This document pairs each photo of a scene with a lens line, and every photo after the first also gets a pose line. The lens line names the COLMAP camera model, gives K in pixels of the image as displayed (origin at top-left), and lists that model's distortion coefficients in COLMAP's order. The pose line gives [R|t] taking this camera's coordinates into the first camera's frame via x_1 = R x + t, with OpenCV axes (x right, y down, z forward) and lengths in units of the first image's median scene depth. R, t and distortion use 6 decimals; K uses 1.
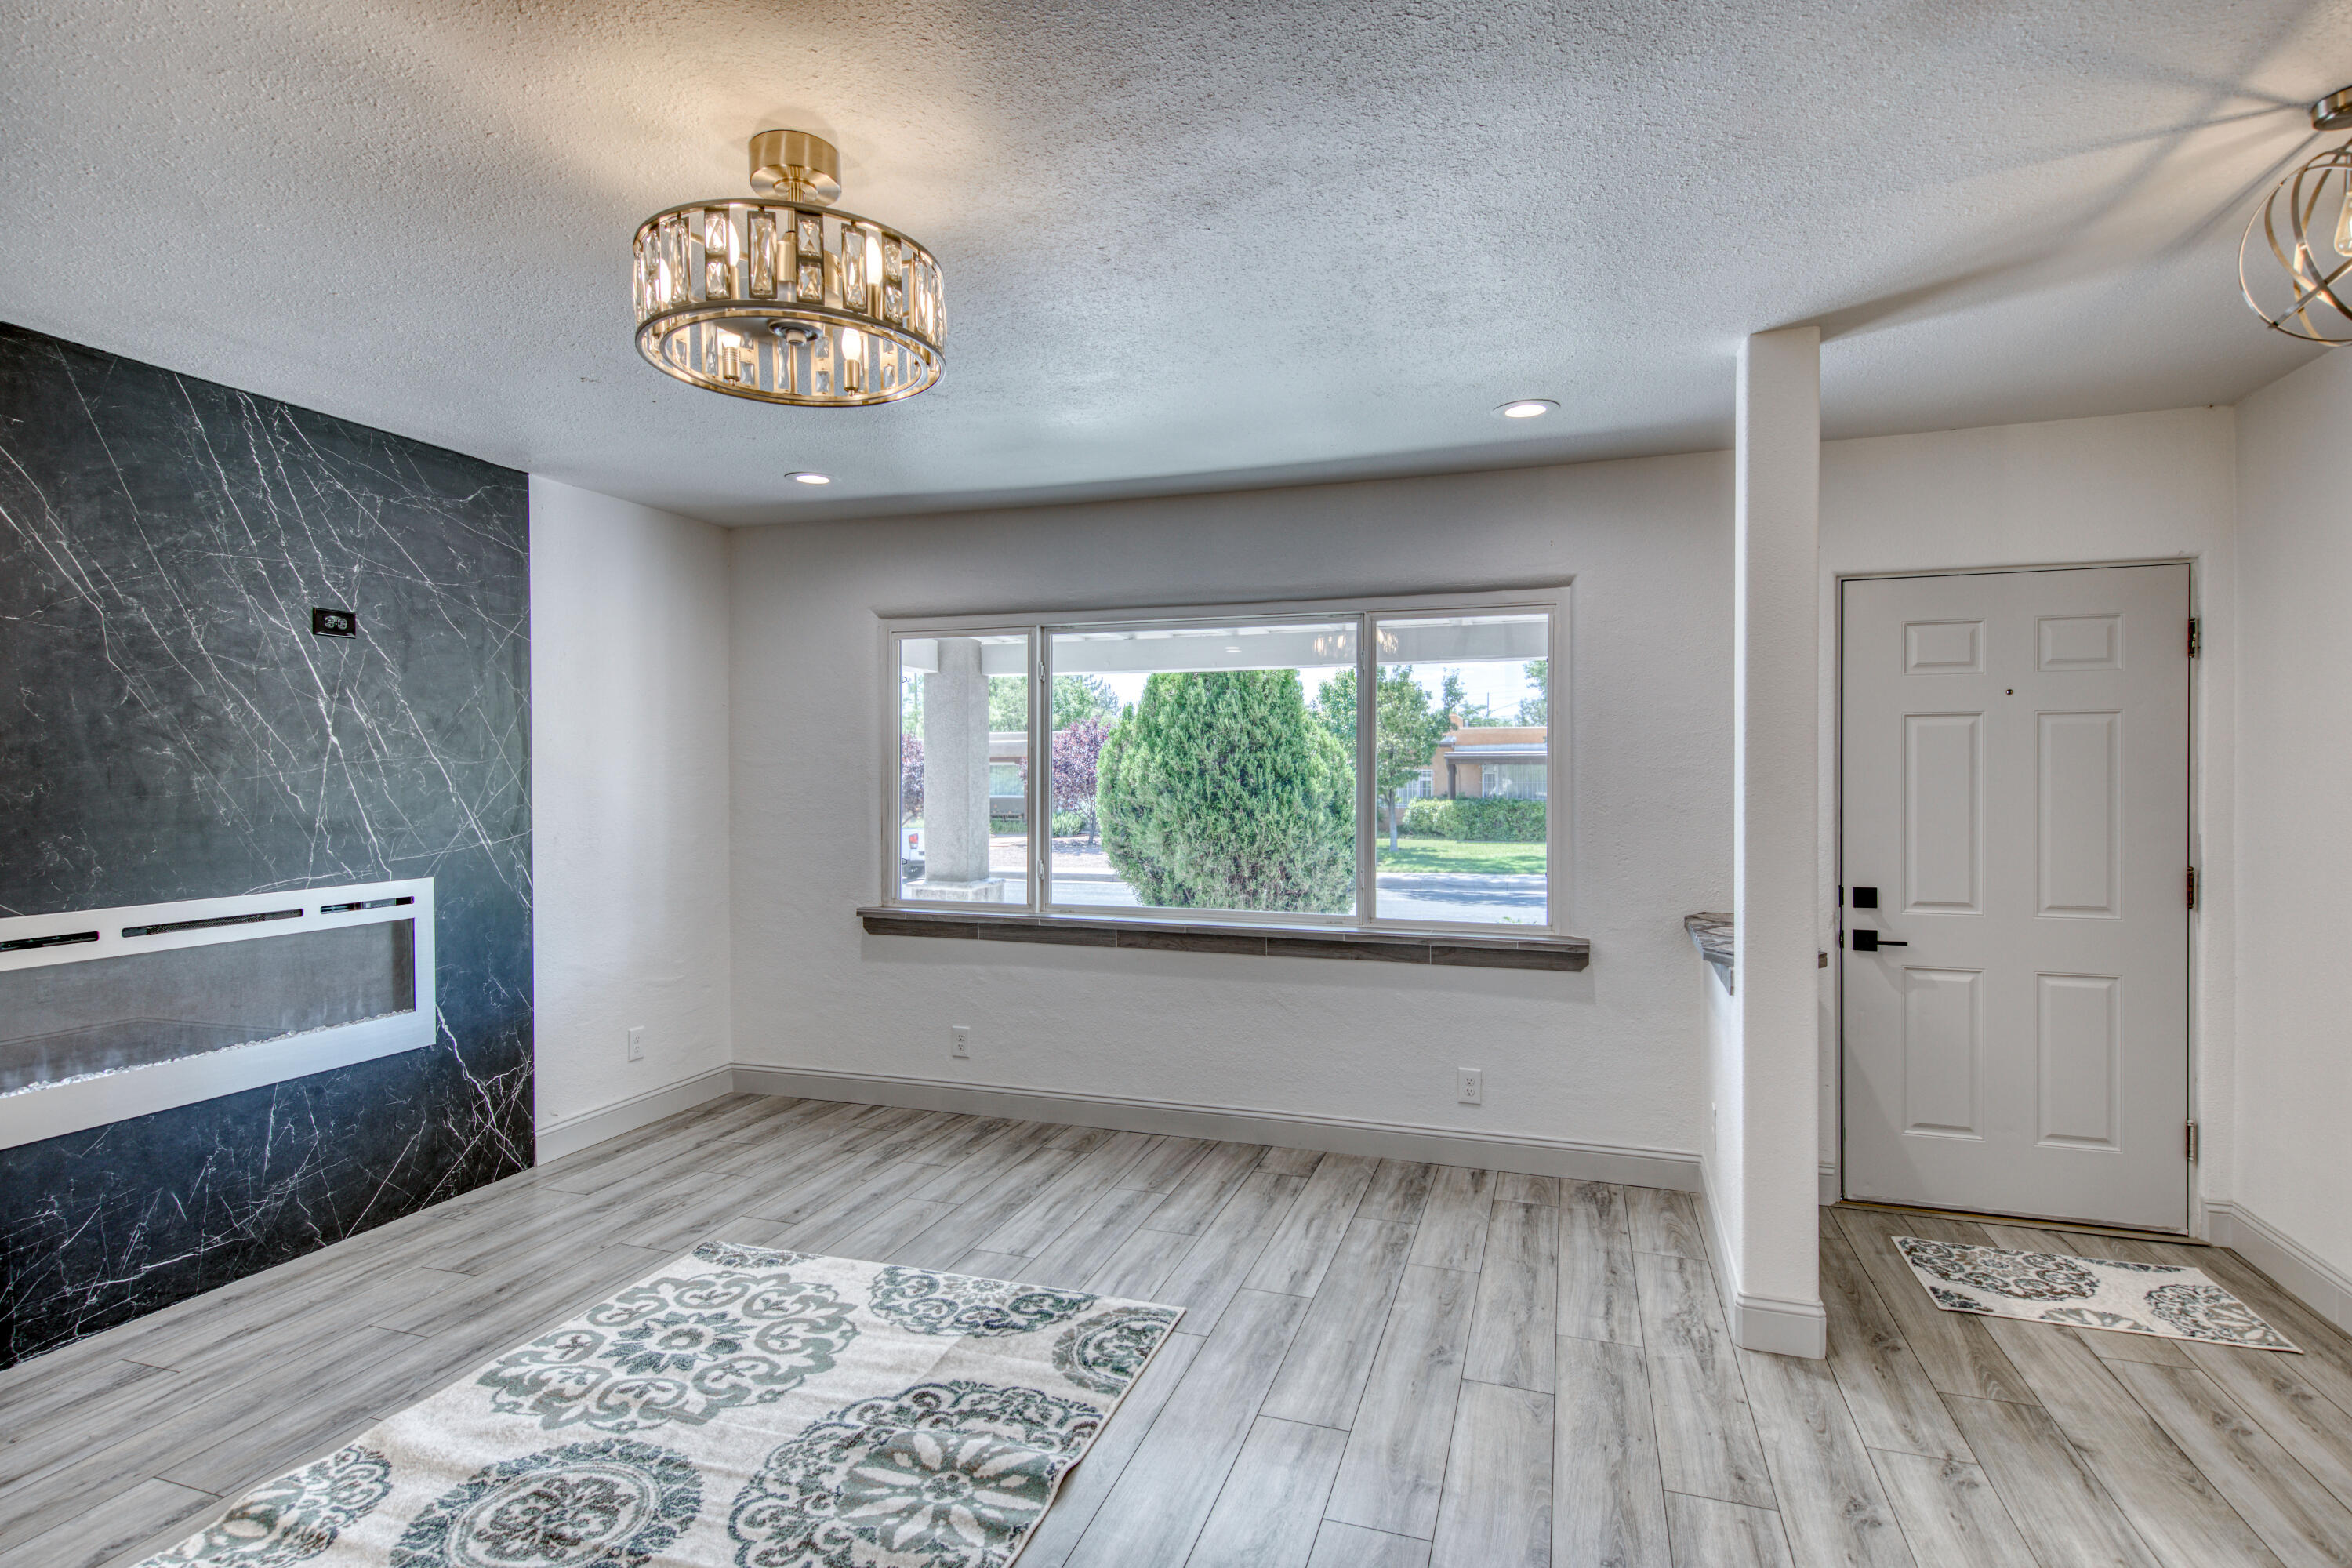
lens RADIAL K [[1174.8, 0, 1163.2], [0, 1174.8, 778.3], [0, 0, 1]] dist [0.020224, -0.009198]
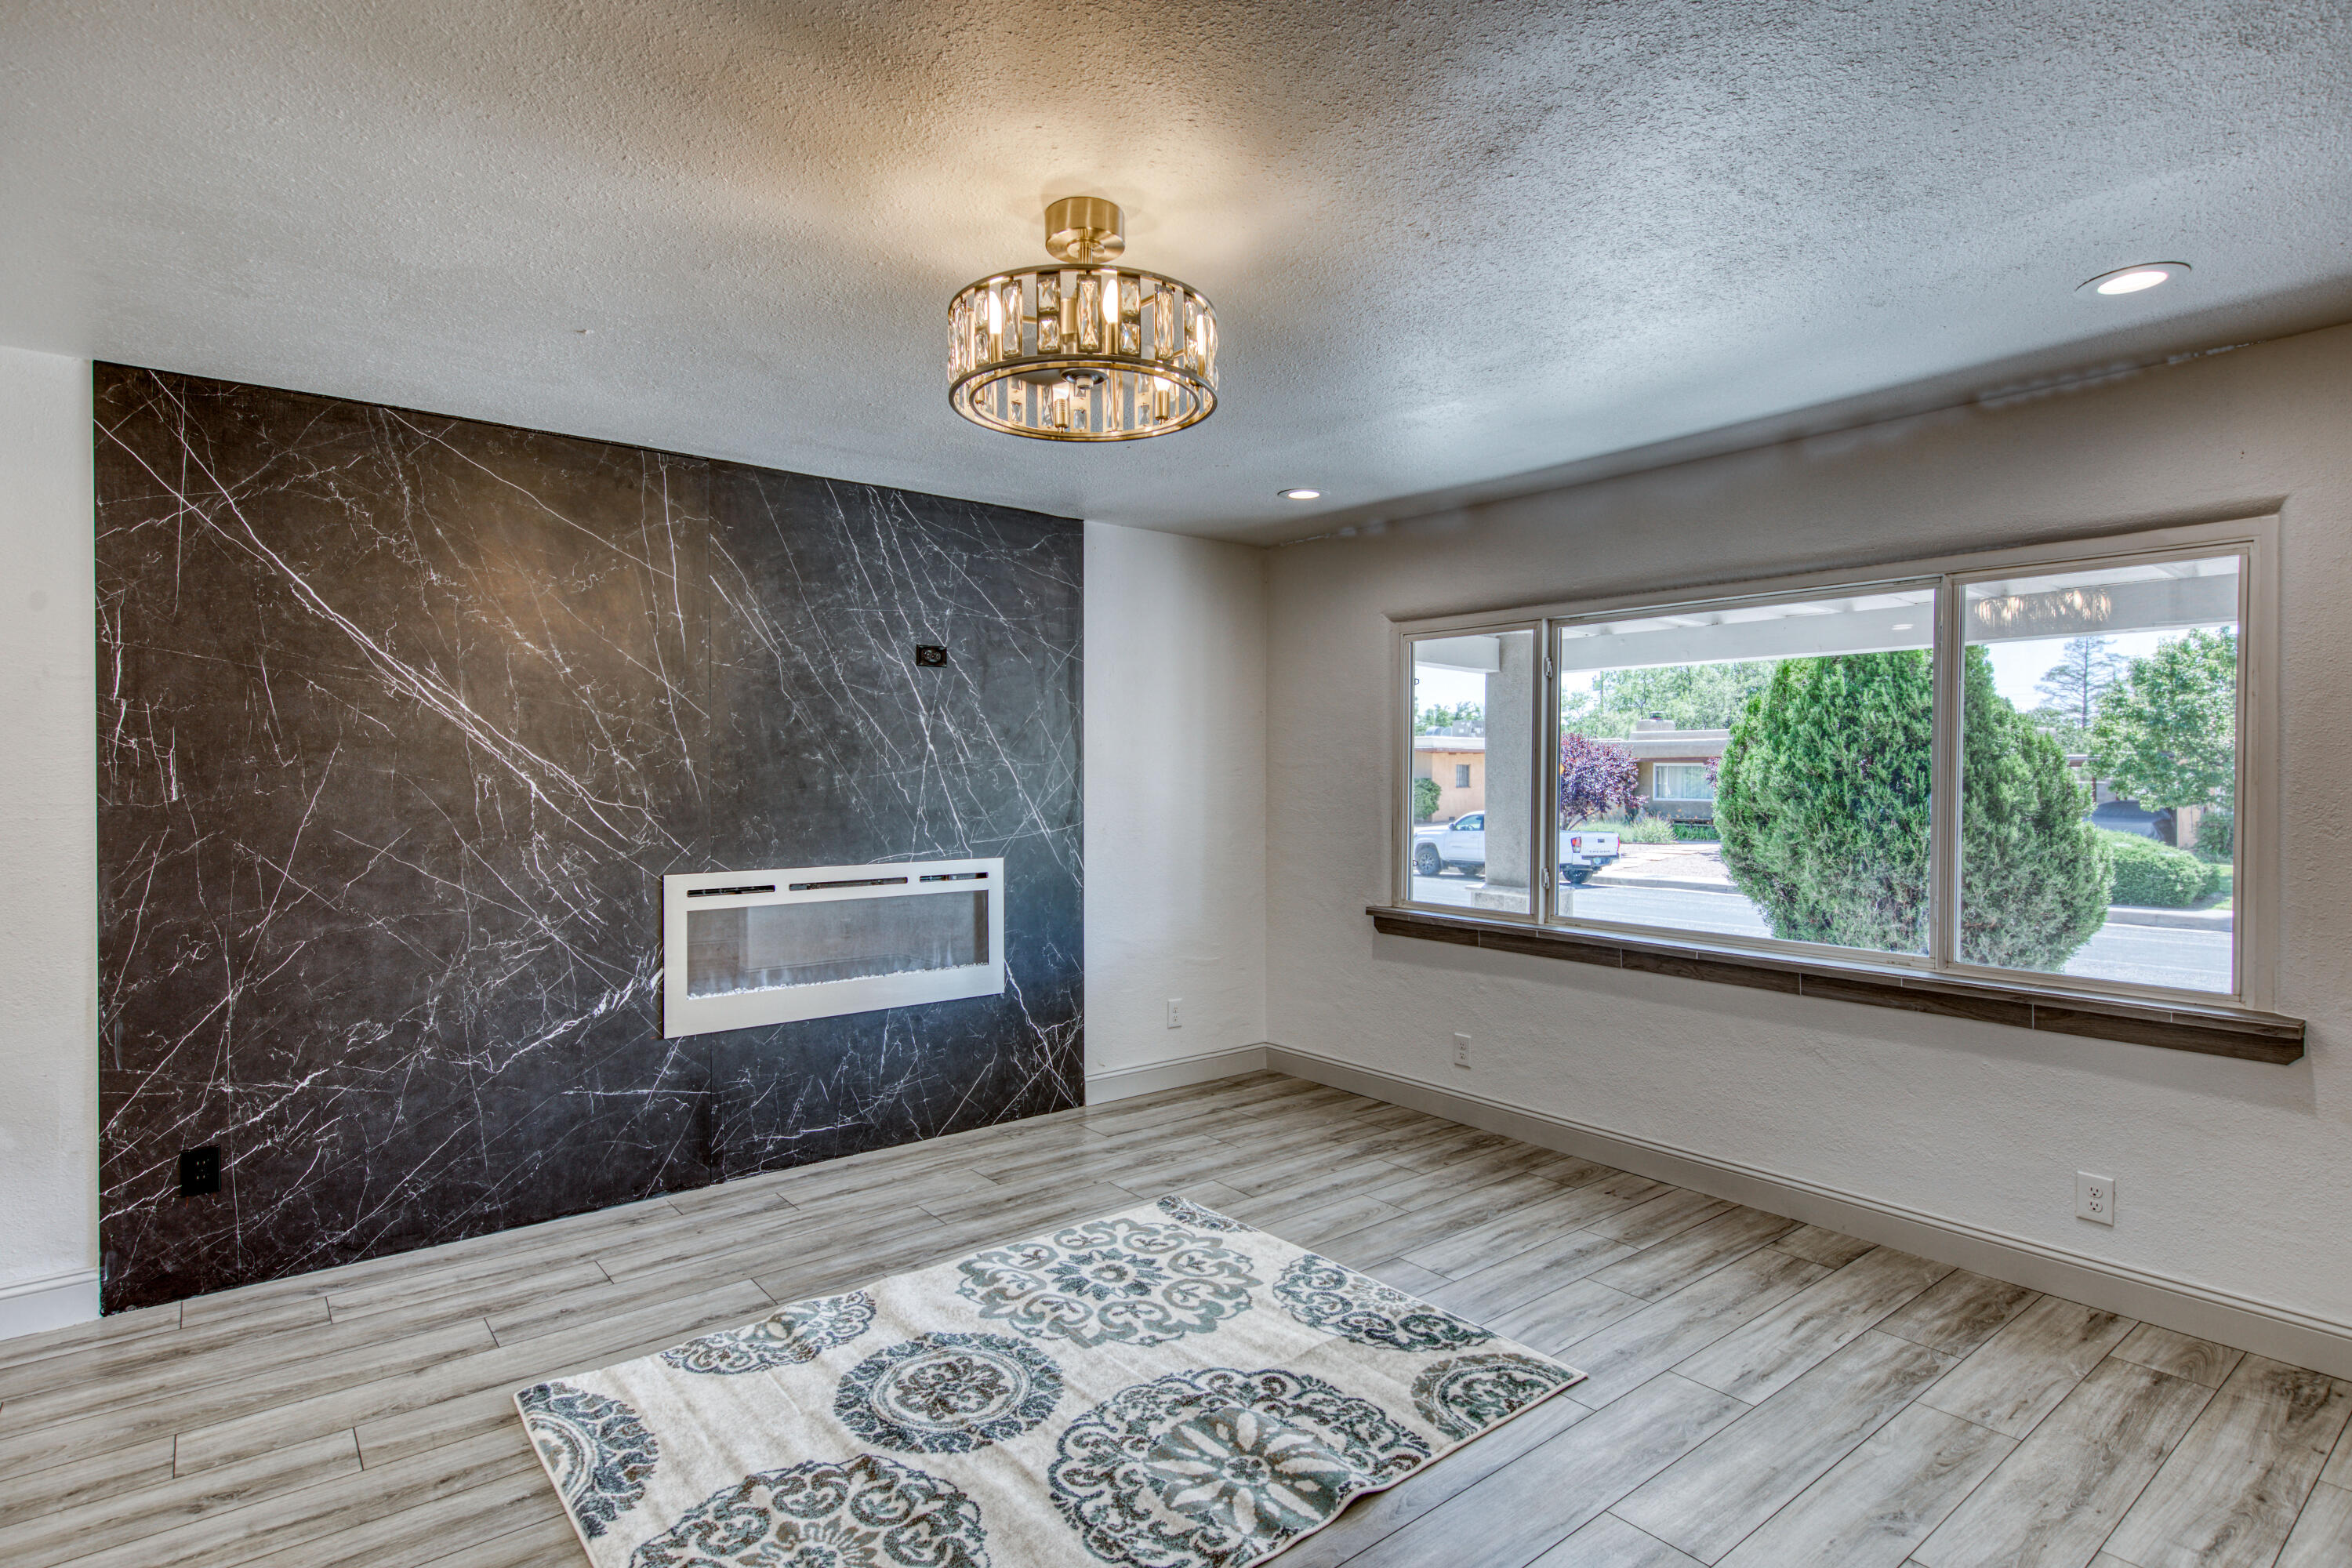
lens RADIAL K [[1173.3, 0, 1167.7], [0, 1173.3, 781.4], [0, 0, 1]] dist [0.020494, -0.008909]
pose [[0.844788, 0.008285, -0.535038, 0.201610], [-0.007132, 0.999966, 0.004223, -0.002384], [0.535054, 0.000249, 0.844818, 0.062824]]
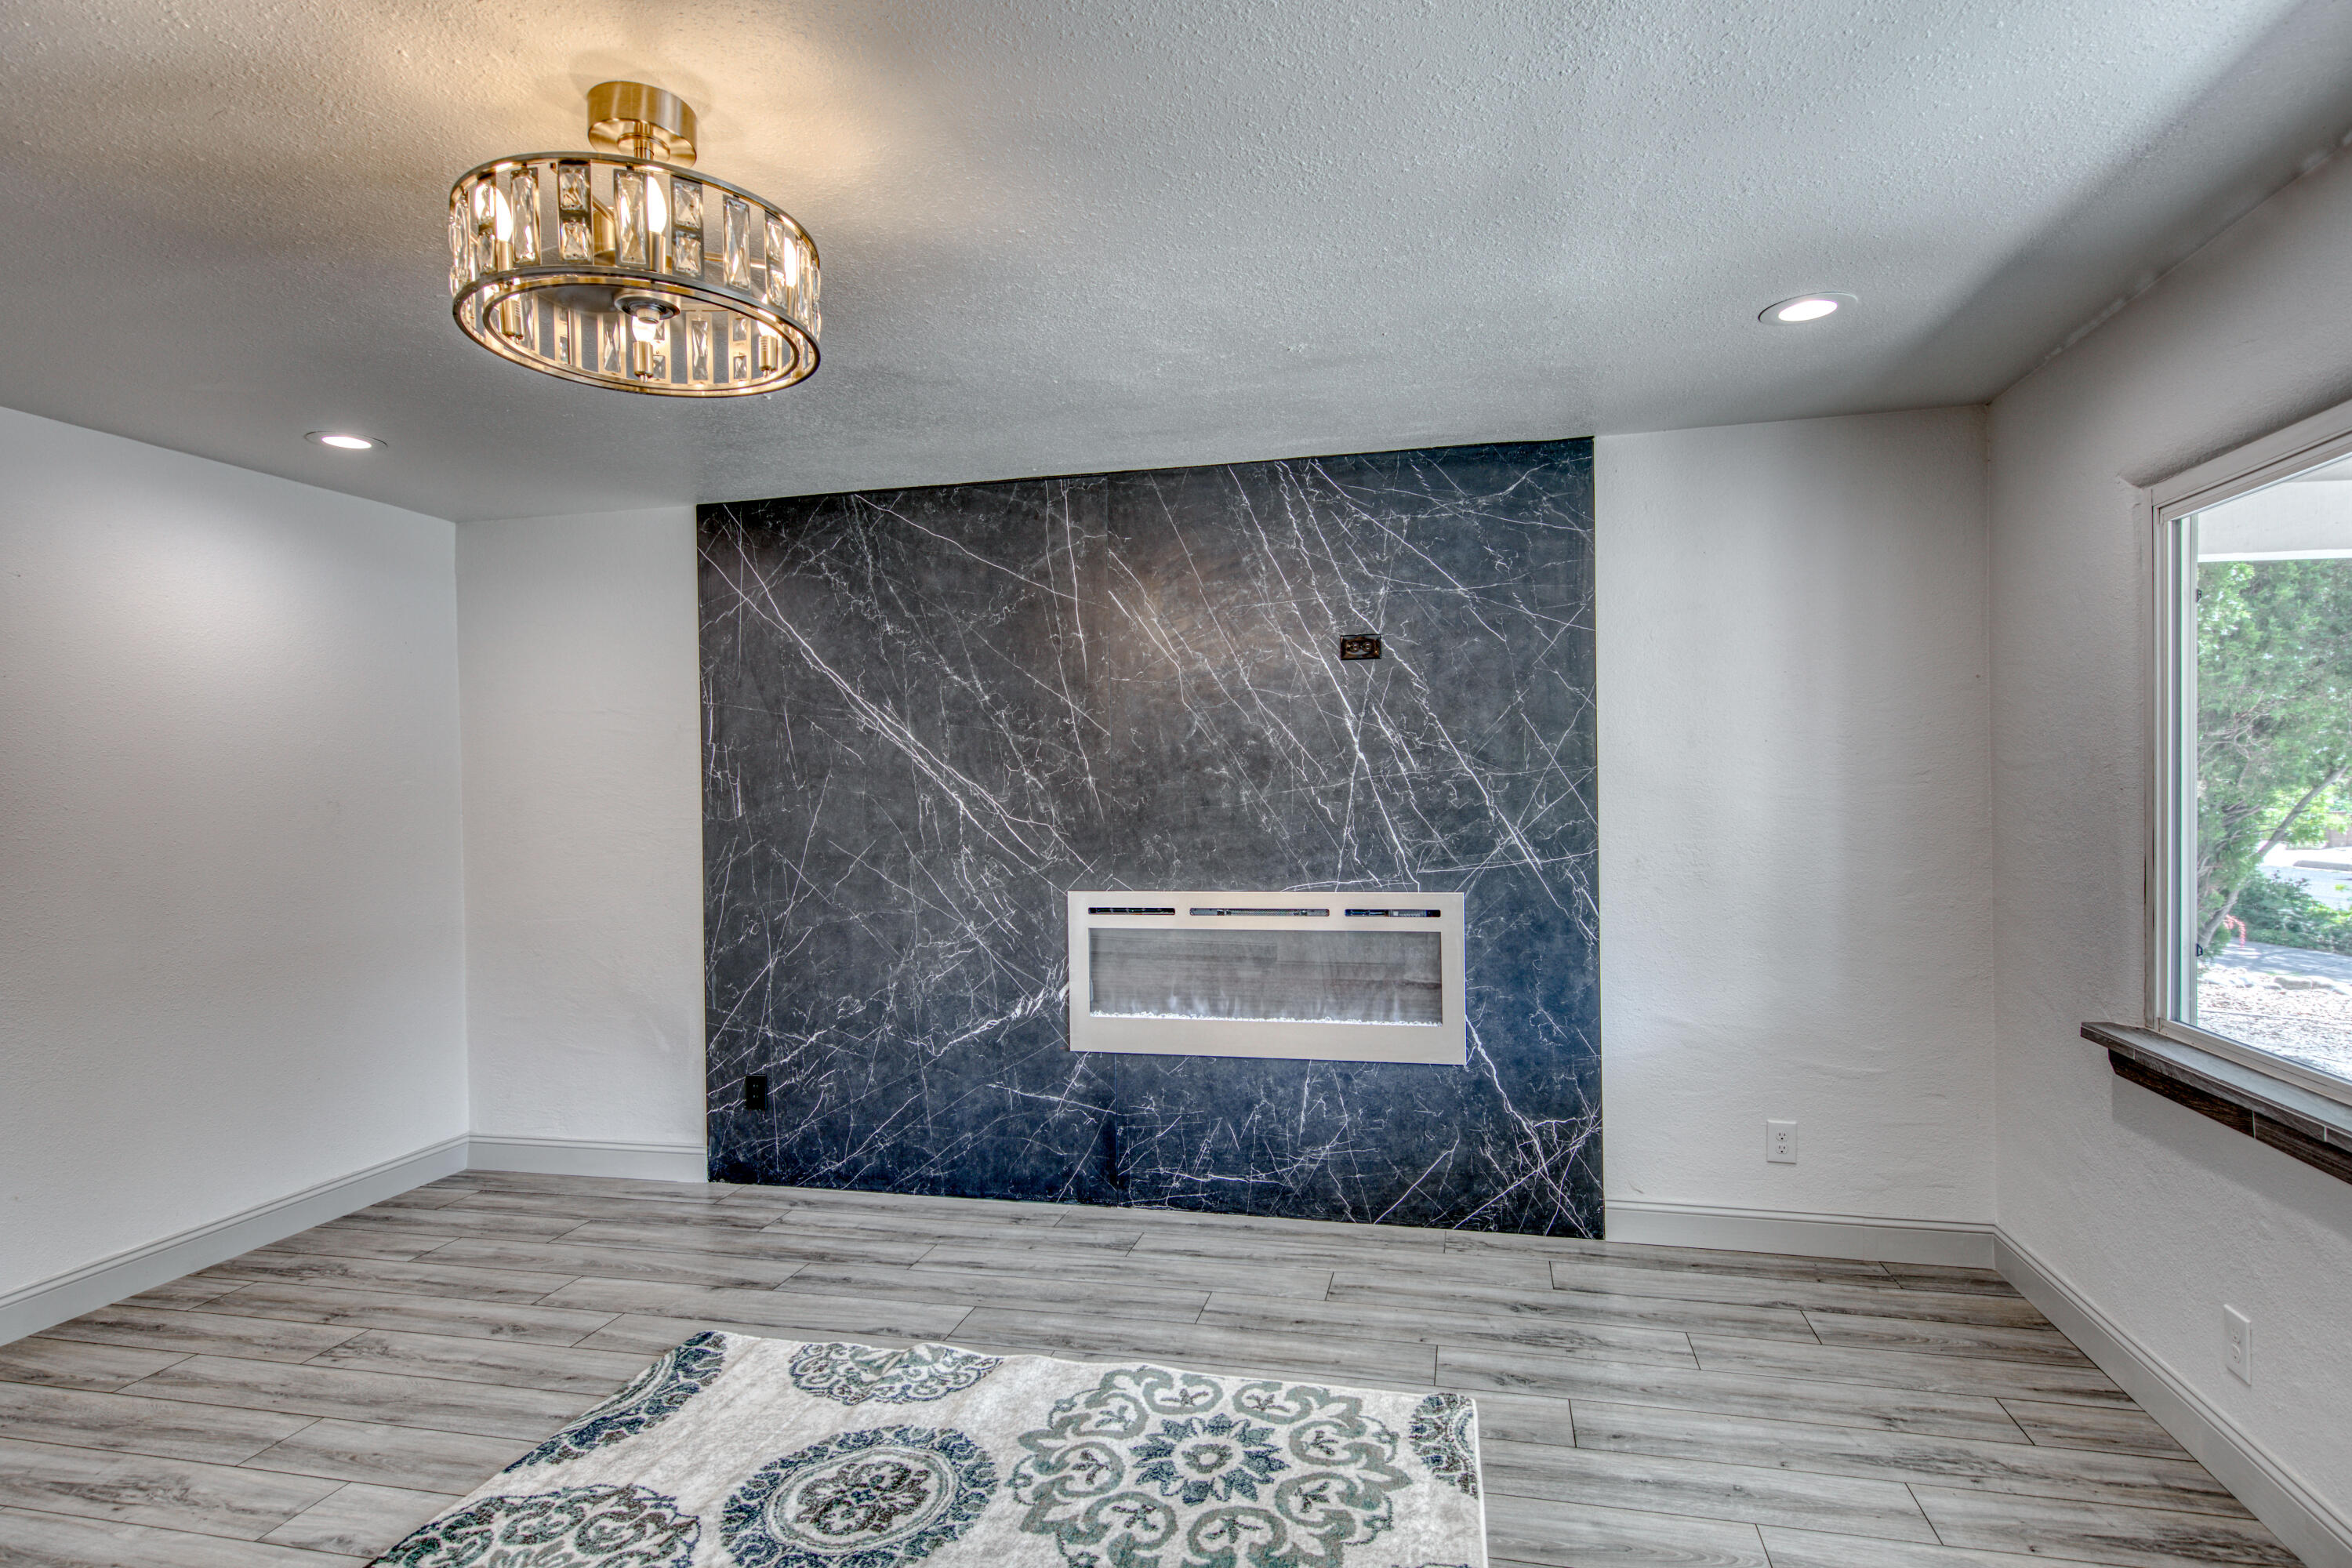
lens RADIAL K [[1205.0, 0, 1229.9], [0, 1205.0, 799.8], [0, 0, 1]] dist [0.019114, -0.008108]
pose [[0.112817, 0.009272, -0.993573, 0.379900], [0.007451, 0.999920, 0.010177, -0.004574], [0.993588, -0.008551, 0.112739, 0.772262]]
